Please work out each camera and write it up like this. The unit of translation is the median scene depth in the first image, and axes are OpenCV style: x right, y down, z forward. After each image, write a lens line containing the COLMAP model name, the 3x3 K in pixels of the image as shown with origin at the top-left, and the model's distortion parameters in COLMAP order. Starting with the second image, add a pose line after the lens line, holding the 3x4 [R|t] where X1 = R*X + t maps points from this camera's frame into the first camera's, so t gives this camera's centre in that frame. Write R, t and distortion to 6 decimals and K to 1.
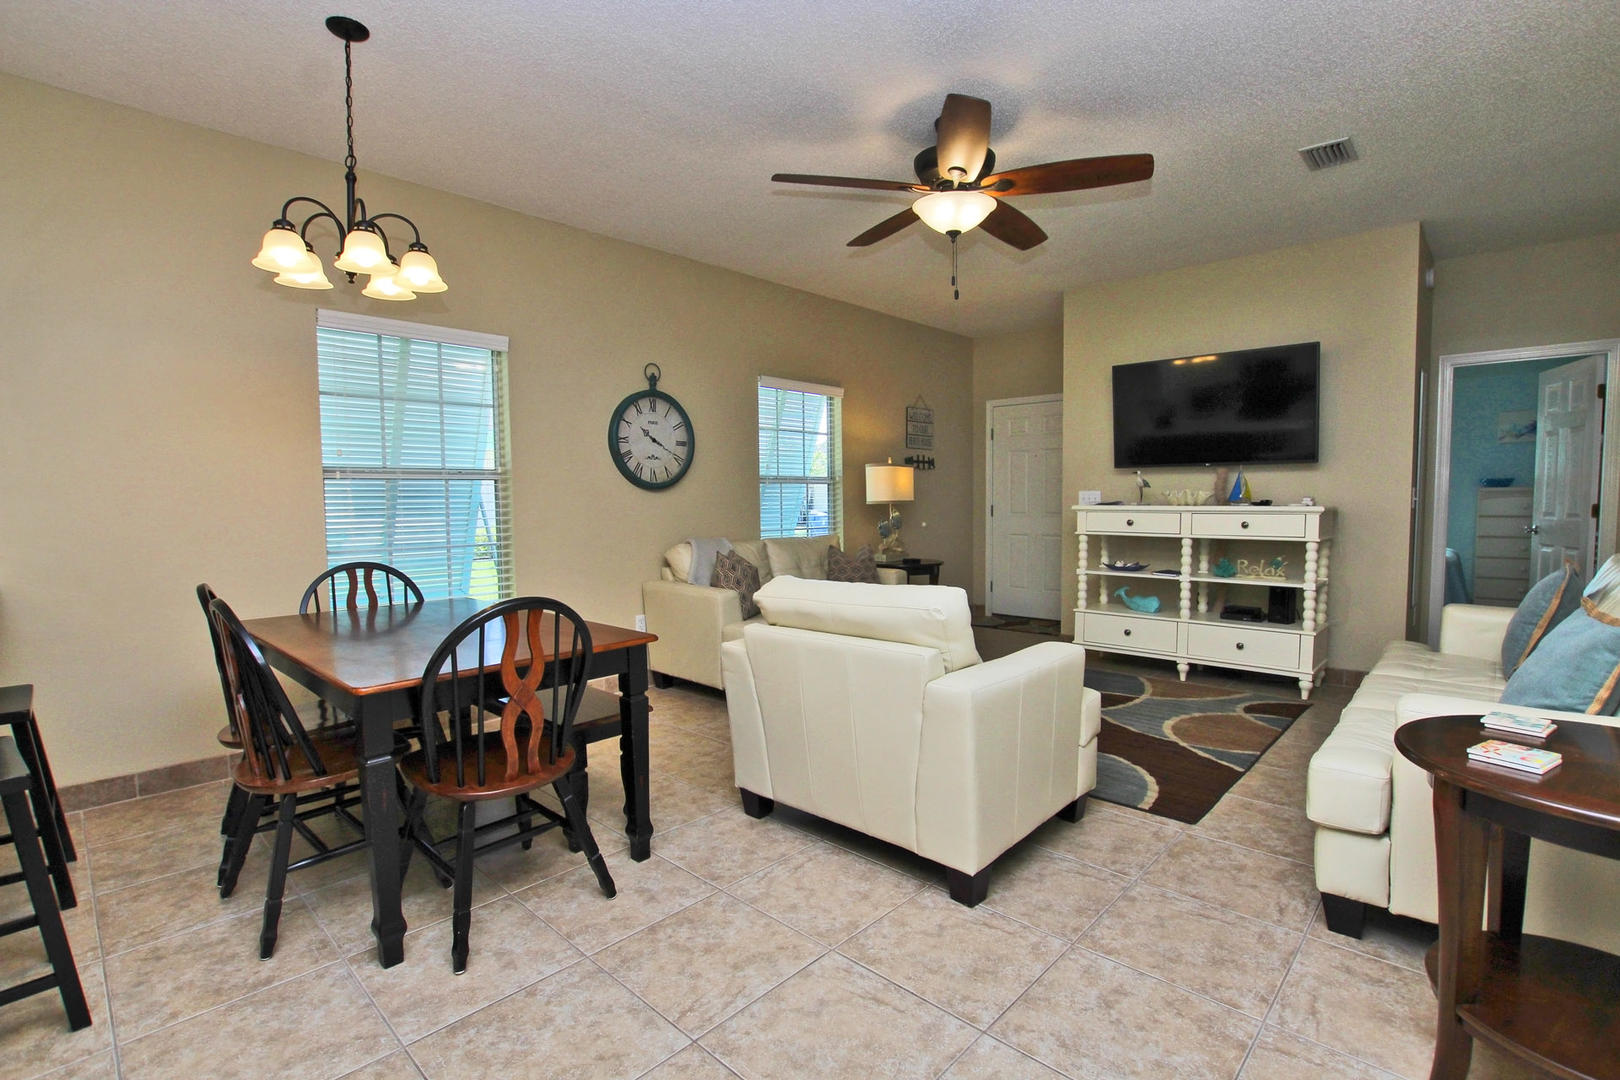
lens RADIAL K [[758.2, 0, 819.3], [0, 758.2, 540.5], [0, 0, 1]] dist [-0.025002, 0.000191]
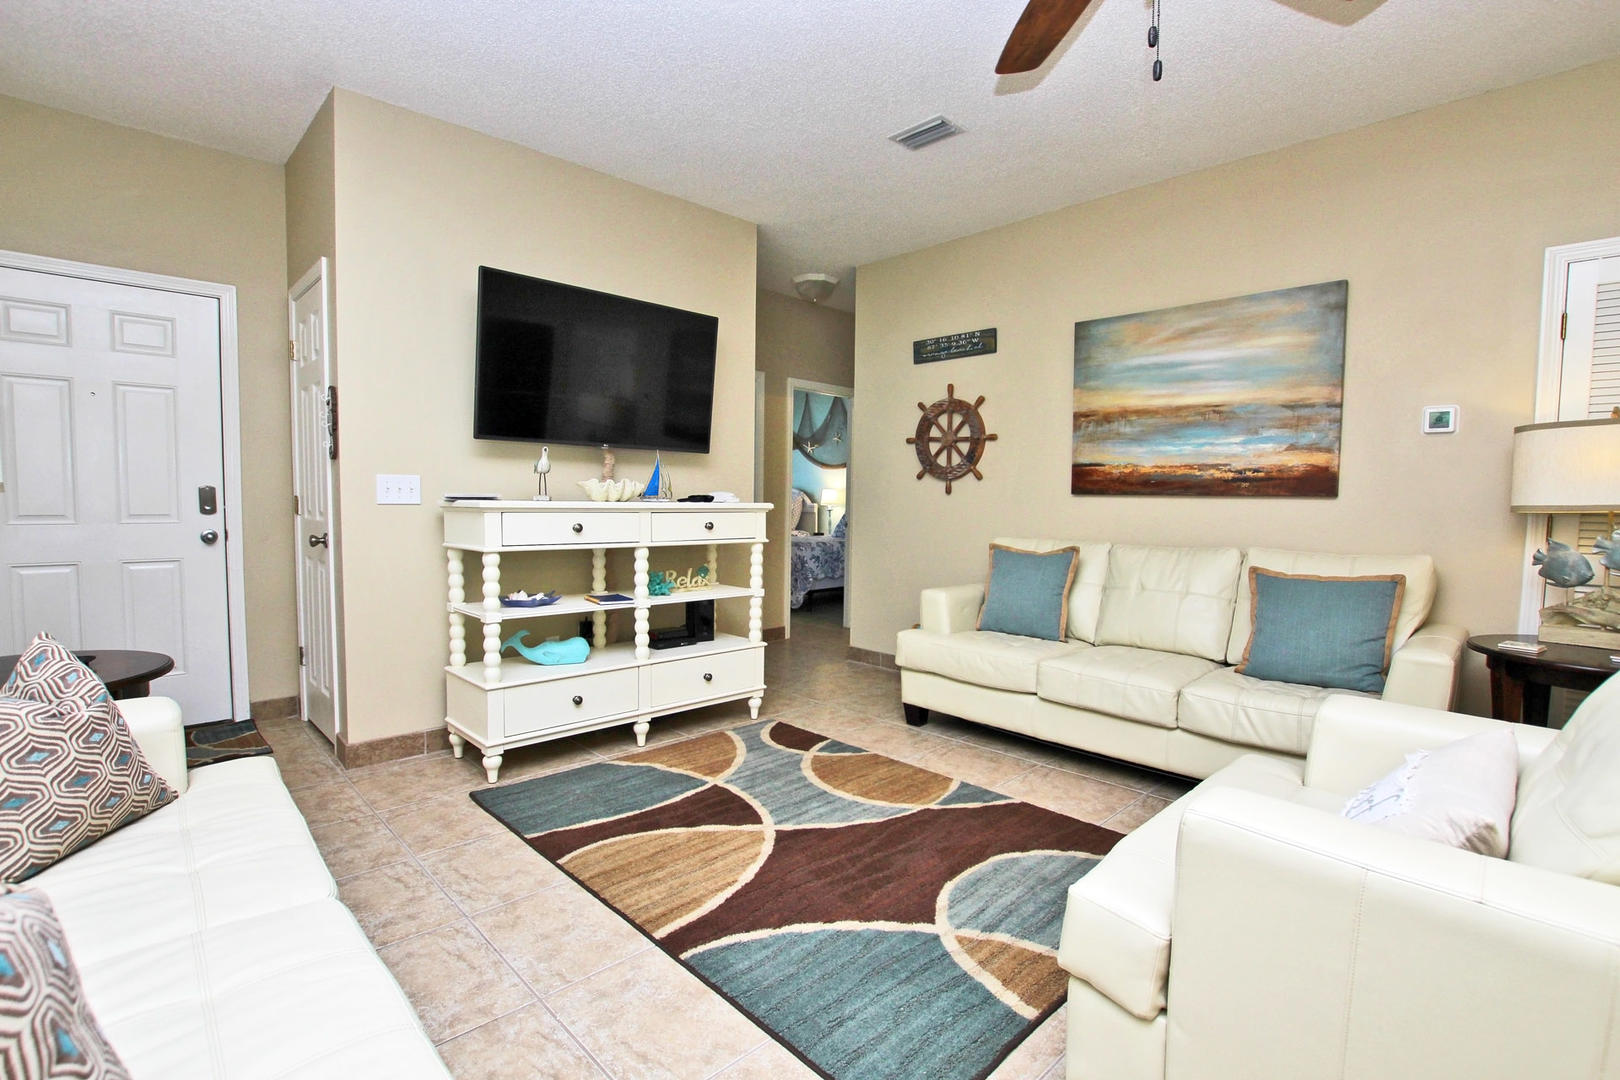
lens RADIAL K [[758.2, 0, 814.4], [0, 758.2, 539.7], [0, 0, 1]] dist [-0.025002, 0.000191]
pose [[0.048838, -0.047569, 0.997673, -0.212495], [0.041460, 0.998101, 0.045559, -0.035244], [-0.997946, 0.039138, 0.050718, 0.765123]]
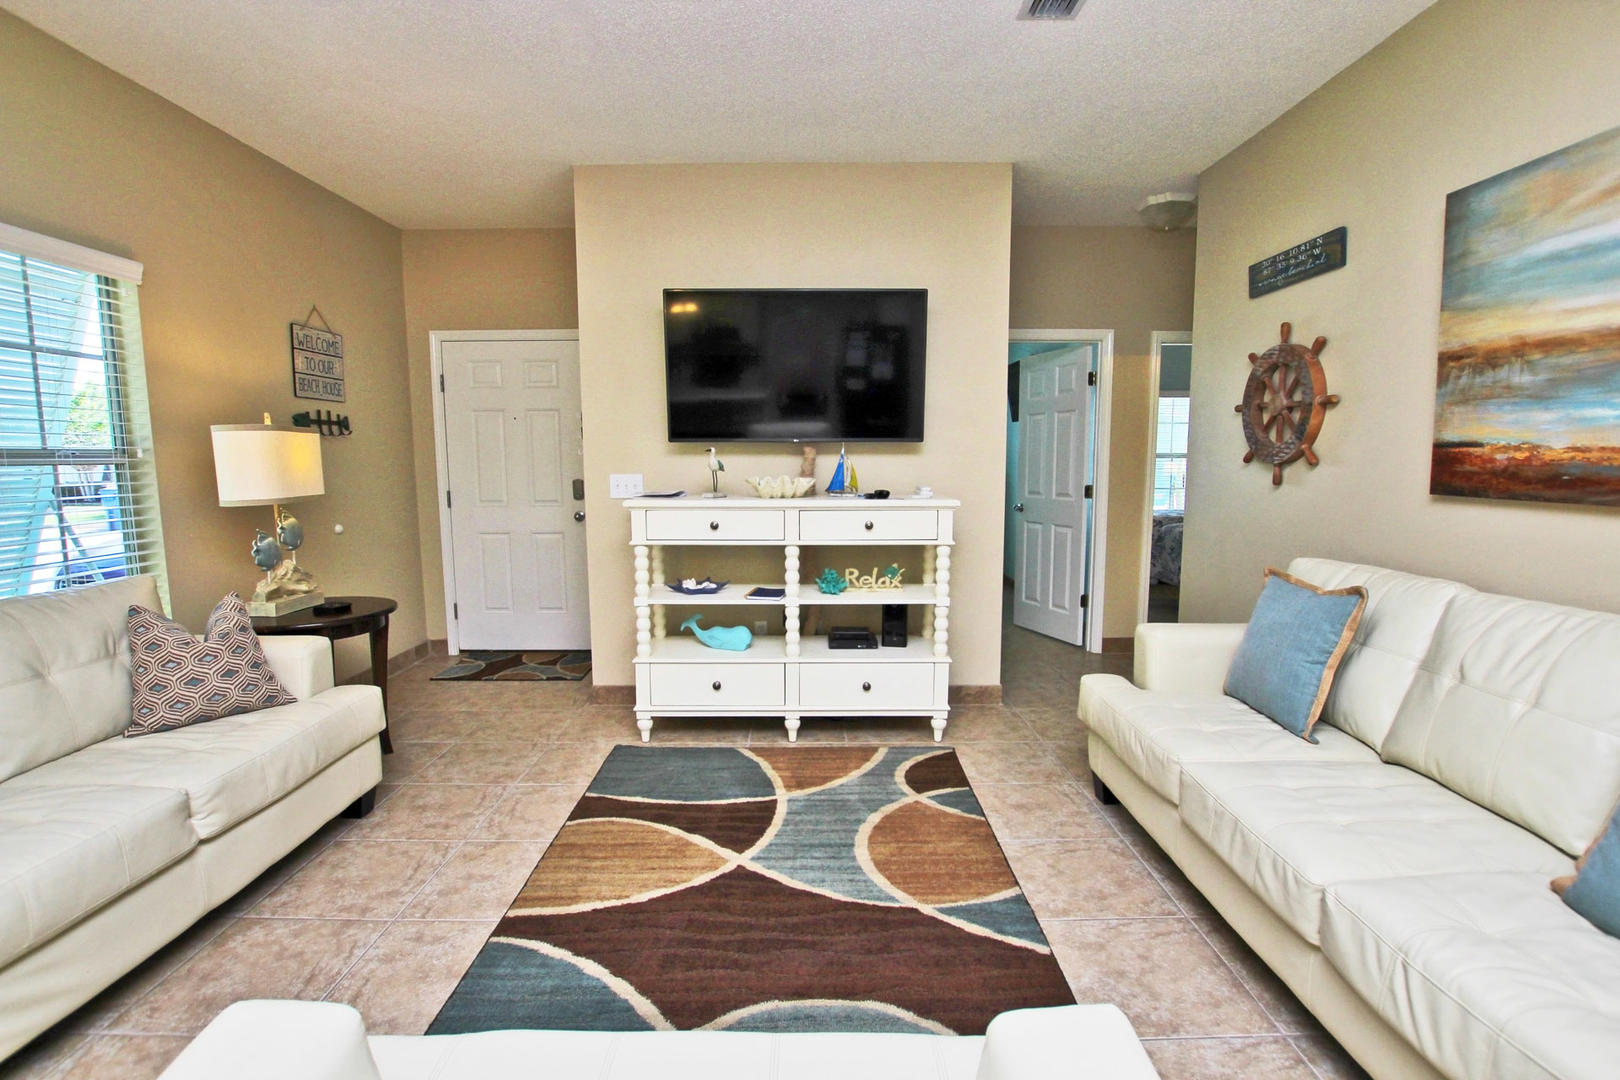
lens RADIAL K [[758.2, 0, 811.4], [0, 758.2, 542.8], [0, 0, 1]] dist [-0.025002, 0.000191]
pose [[0.731702, -0.071235, 0.677892, 0.014885], [0.035210, 0.997146, 0.066779, -0.050831], [-0.680714, -0.024994, 0.732123, 0.443767]]
